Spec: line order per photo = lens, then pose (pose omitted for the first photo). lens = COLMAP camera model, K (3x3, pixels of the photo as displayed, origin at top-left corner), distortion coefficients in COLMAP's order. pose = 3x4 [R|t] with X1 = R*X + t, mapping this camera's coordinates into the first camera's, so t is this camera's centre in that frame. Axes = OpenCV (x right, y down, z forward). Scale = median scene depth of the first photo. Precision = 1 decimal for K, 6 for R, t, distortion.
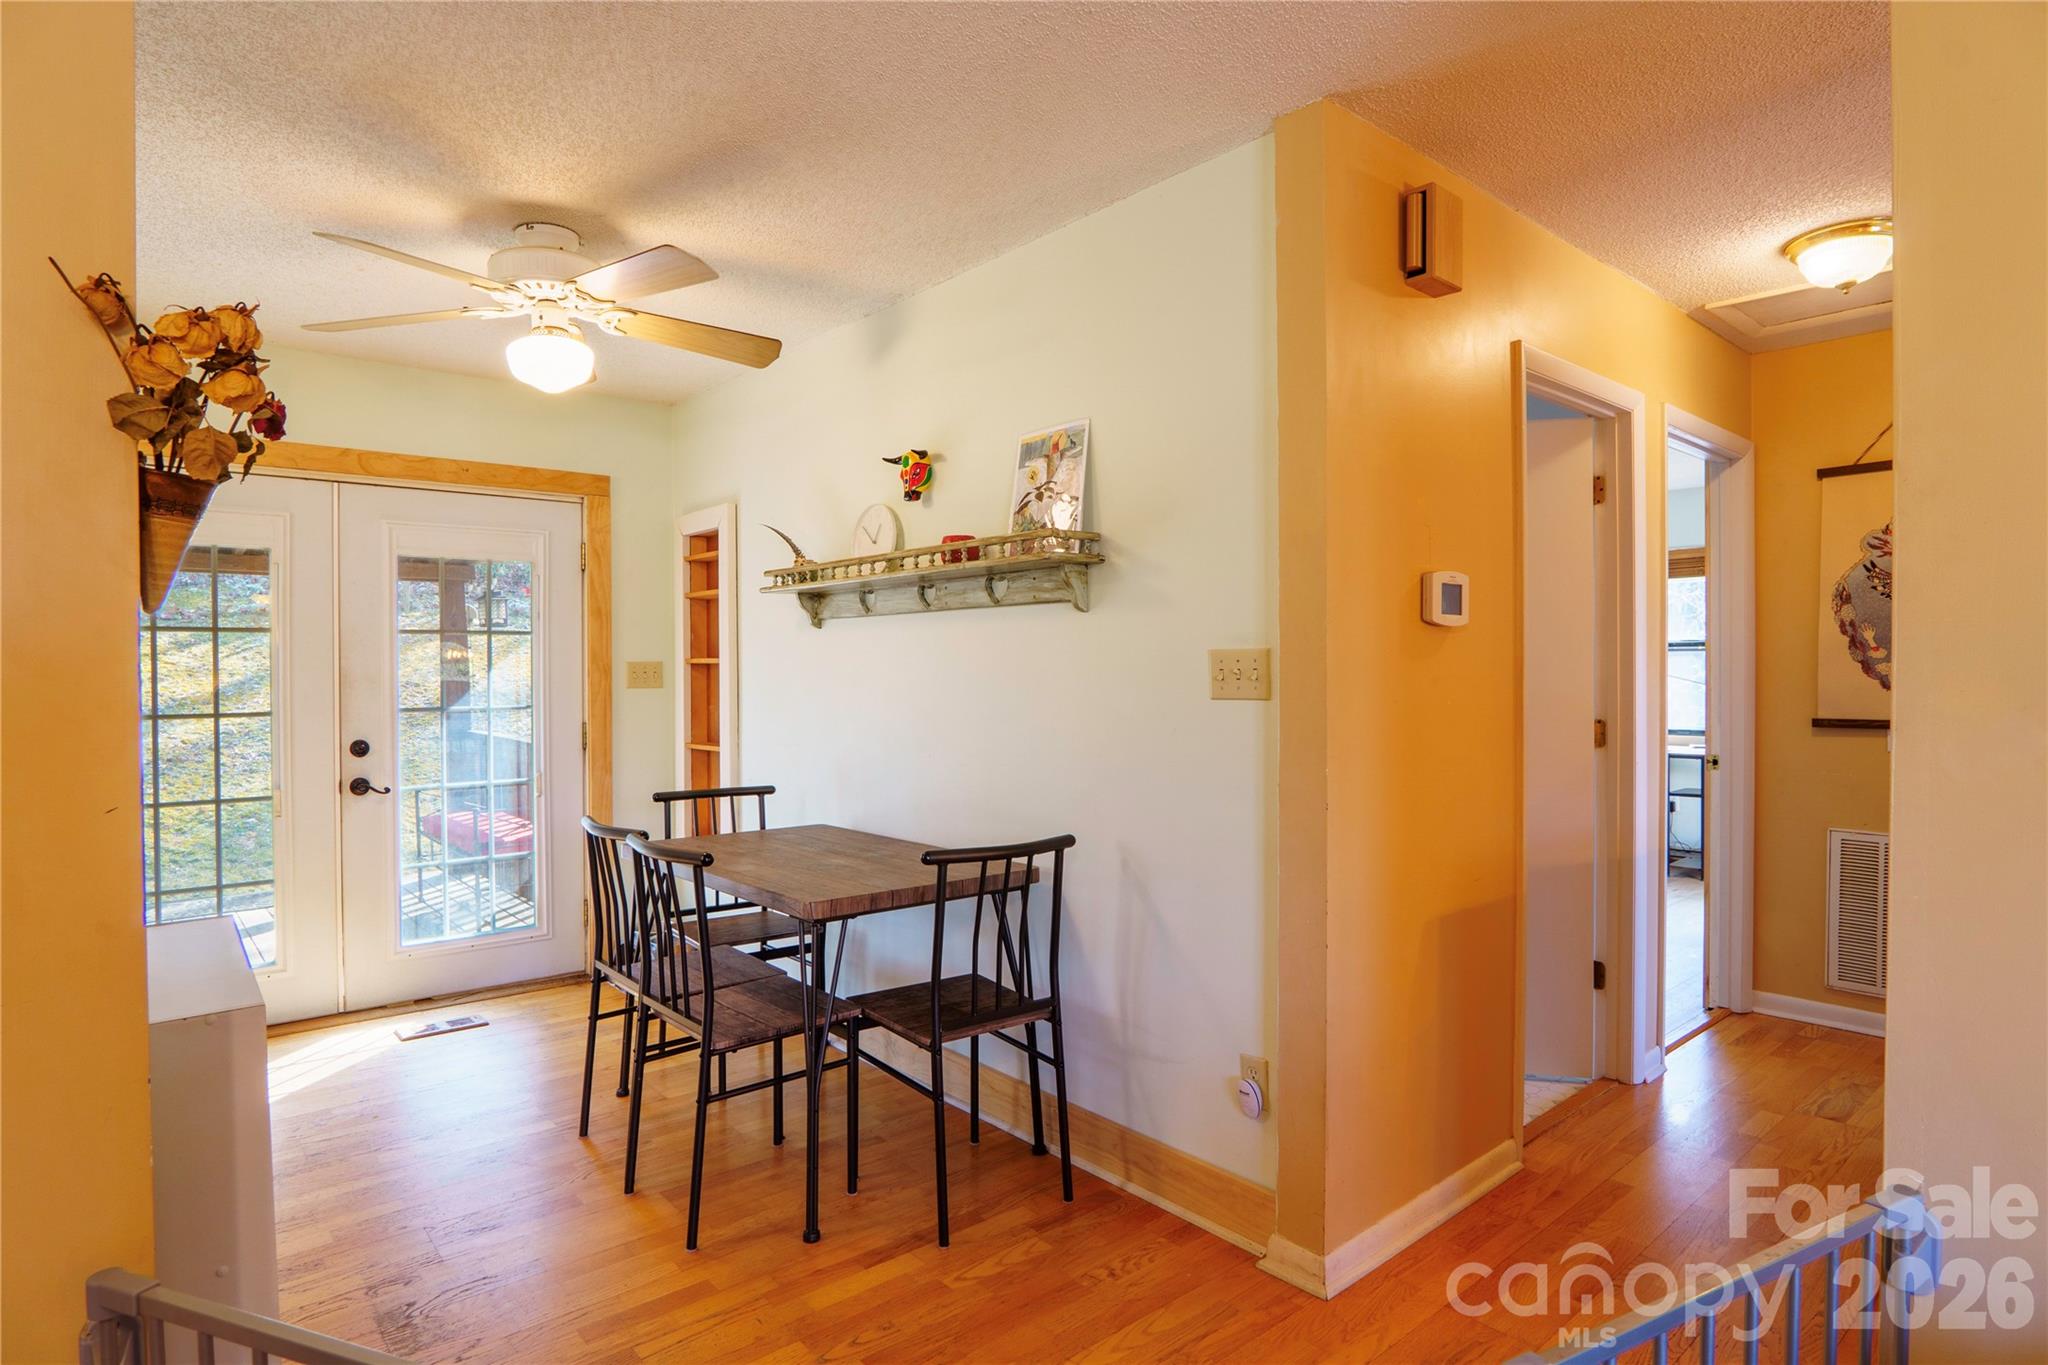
lens RADIAL K [[1086.6, 0, 1057.0], [0, 1086.6, 674.0], [0, 0, 1]] dist [-0.029349, 0.003412]
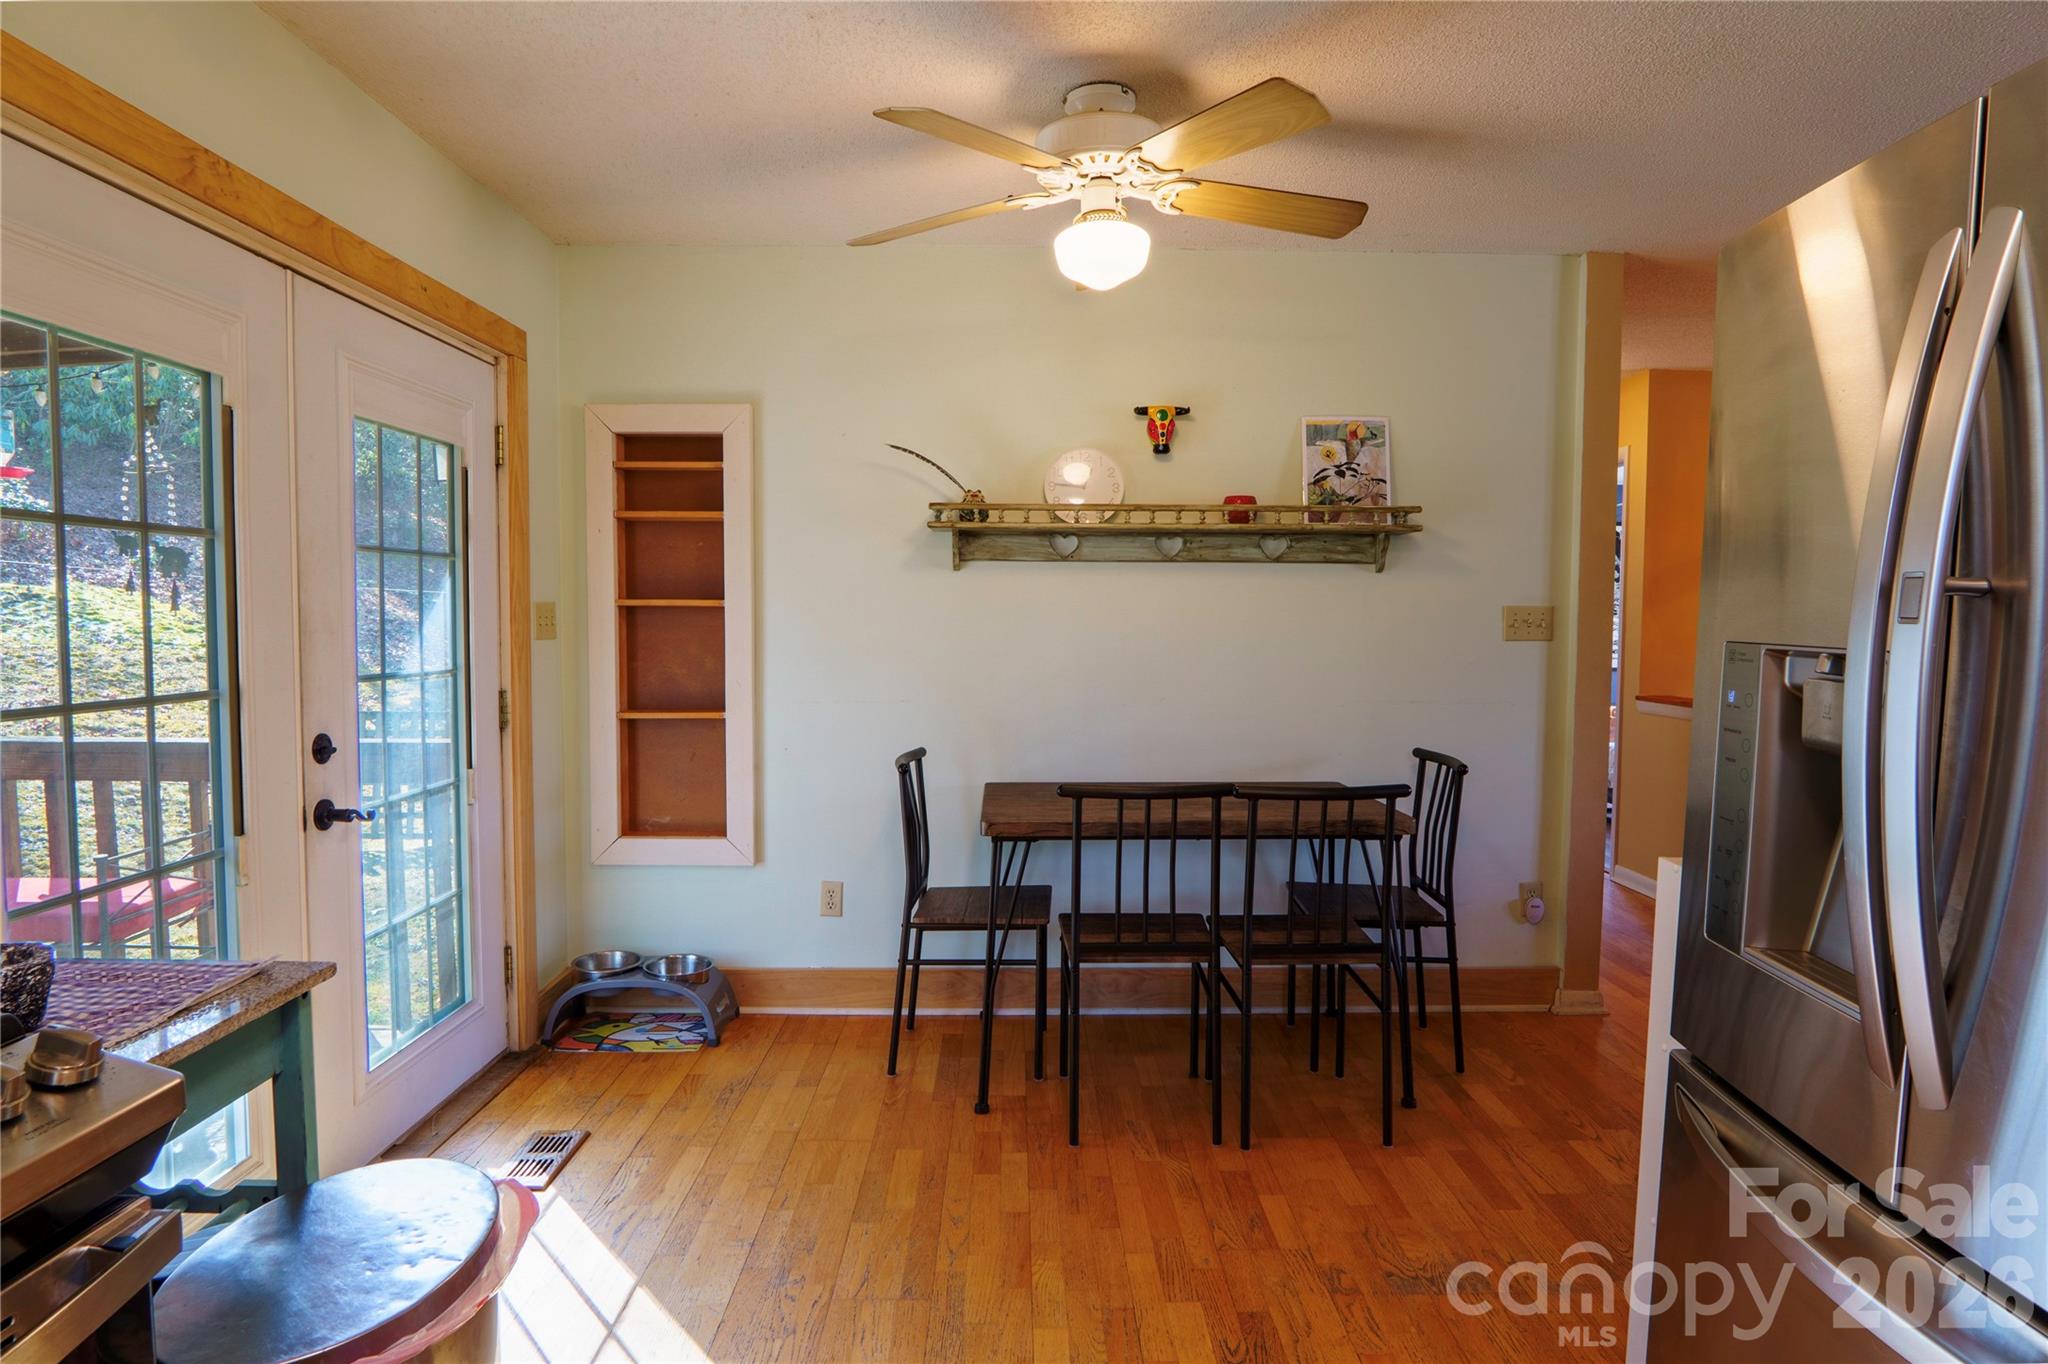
lens RADIAL K [[1086.6, 0, 1078.2], [0, 1086.6, 680.8], [0, 0, 1]] dist [-0.029349, 0.003412]
pose [[0.646664, -0.039176, 0.761768, -1.096021], [-0.004538, 0.998465, 0.055201, -0.000529], [-0.762761, -0.039153, 0.645494, 0.432703]]
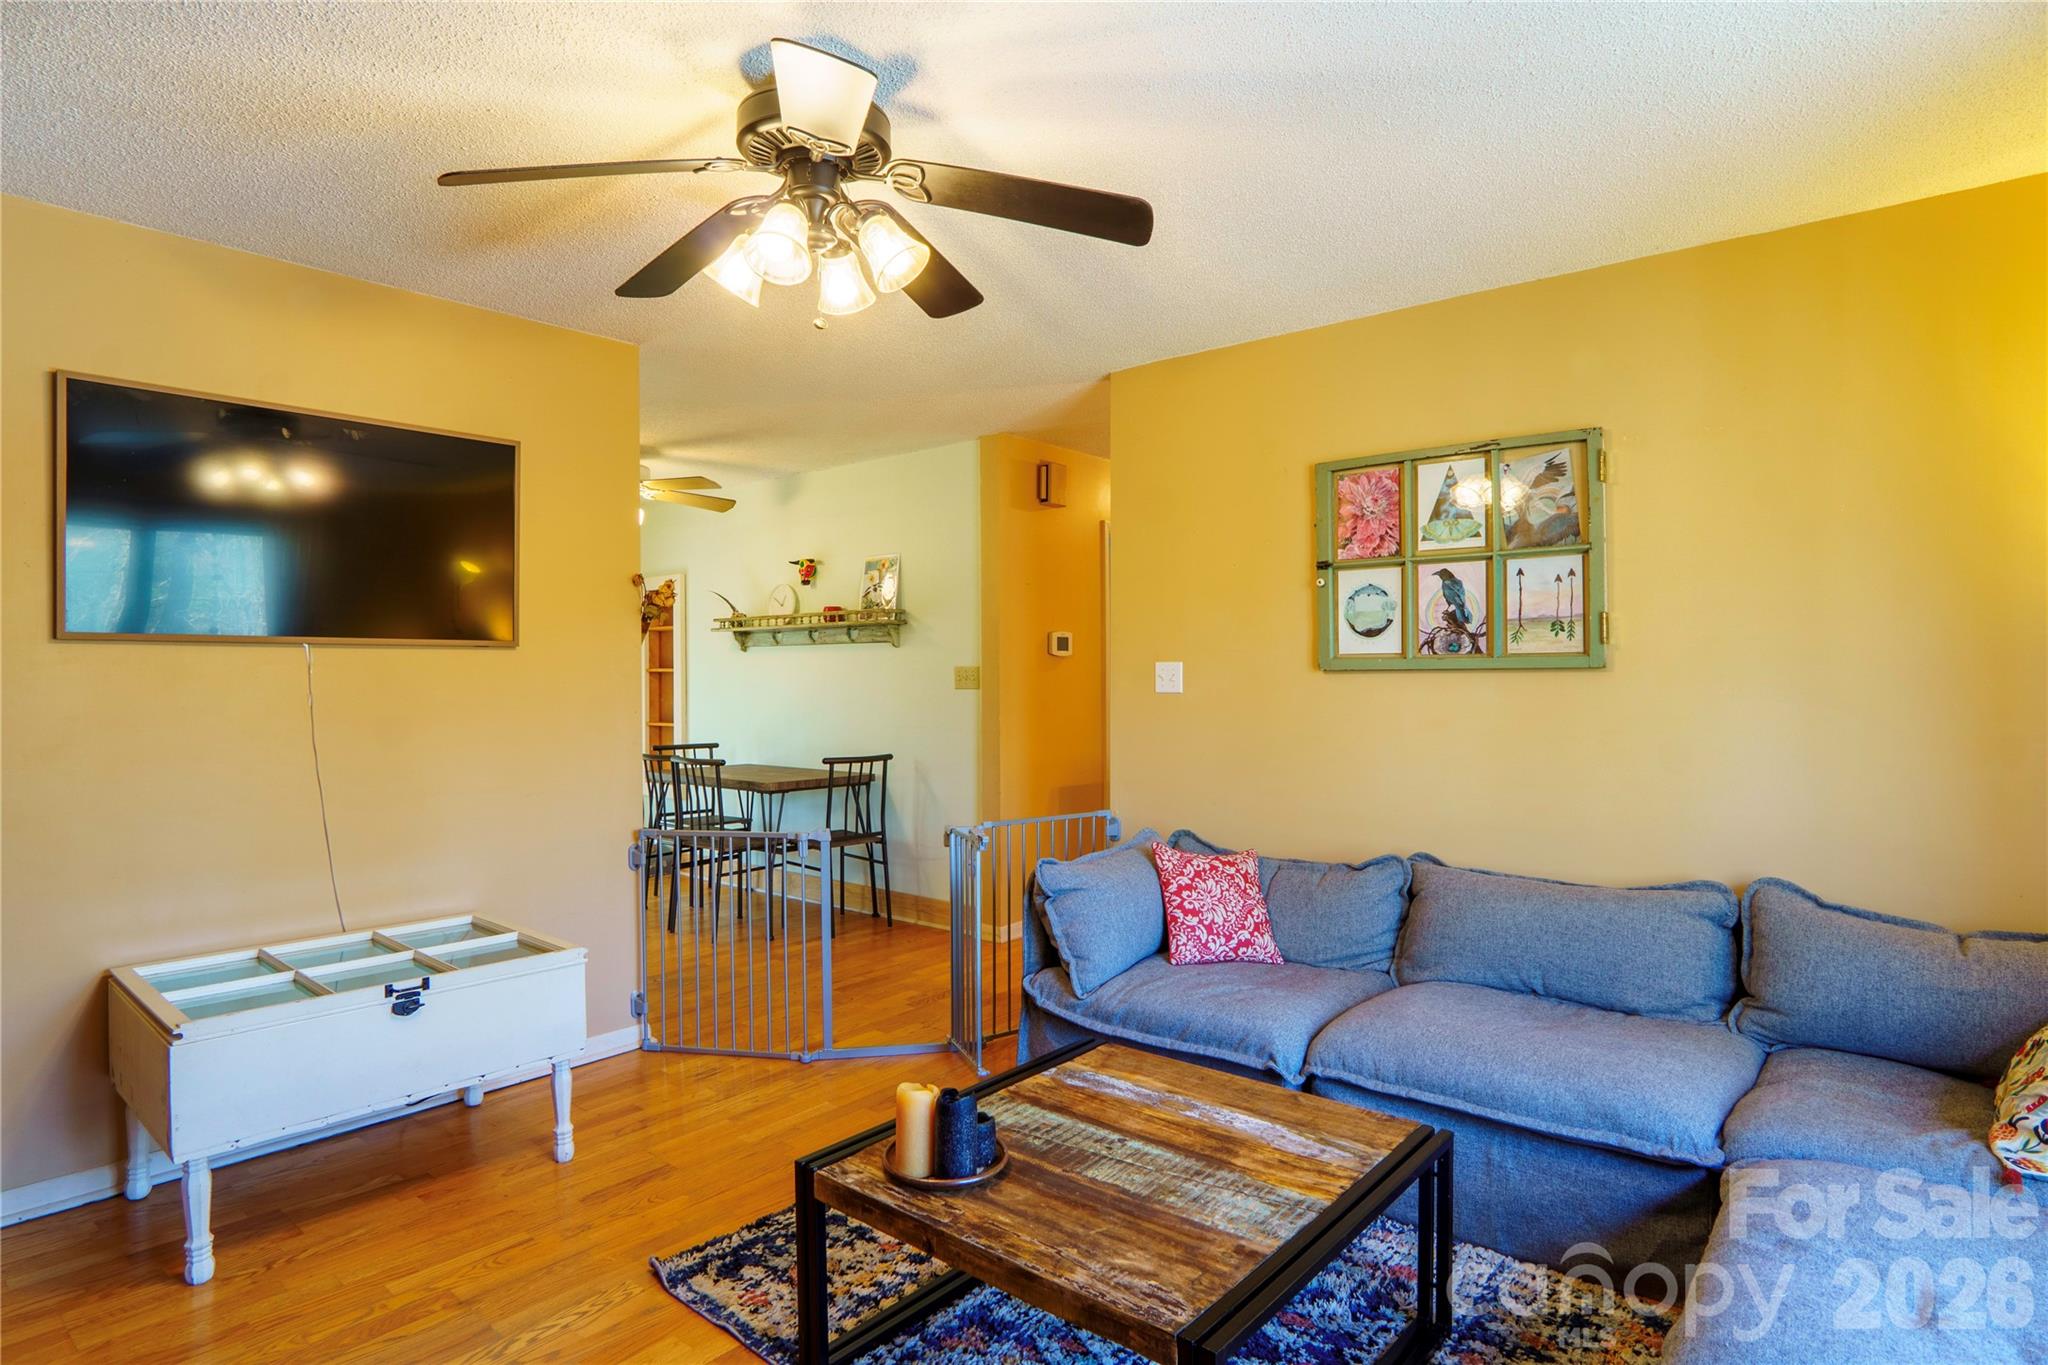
lens RADIAL K [[1086.6, 0, 1040.2], [0, 1086.6, 685.9], [0, 0, 1]] dist [-0.029349, 0.003412]
pose [[0.988950, -0.000681, 0.148247, -0.012046], [-0.000017, 0.999989, 0.004709, 0.005688], [-0.148249, -0.004659, 0.988939, -1.041317]]
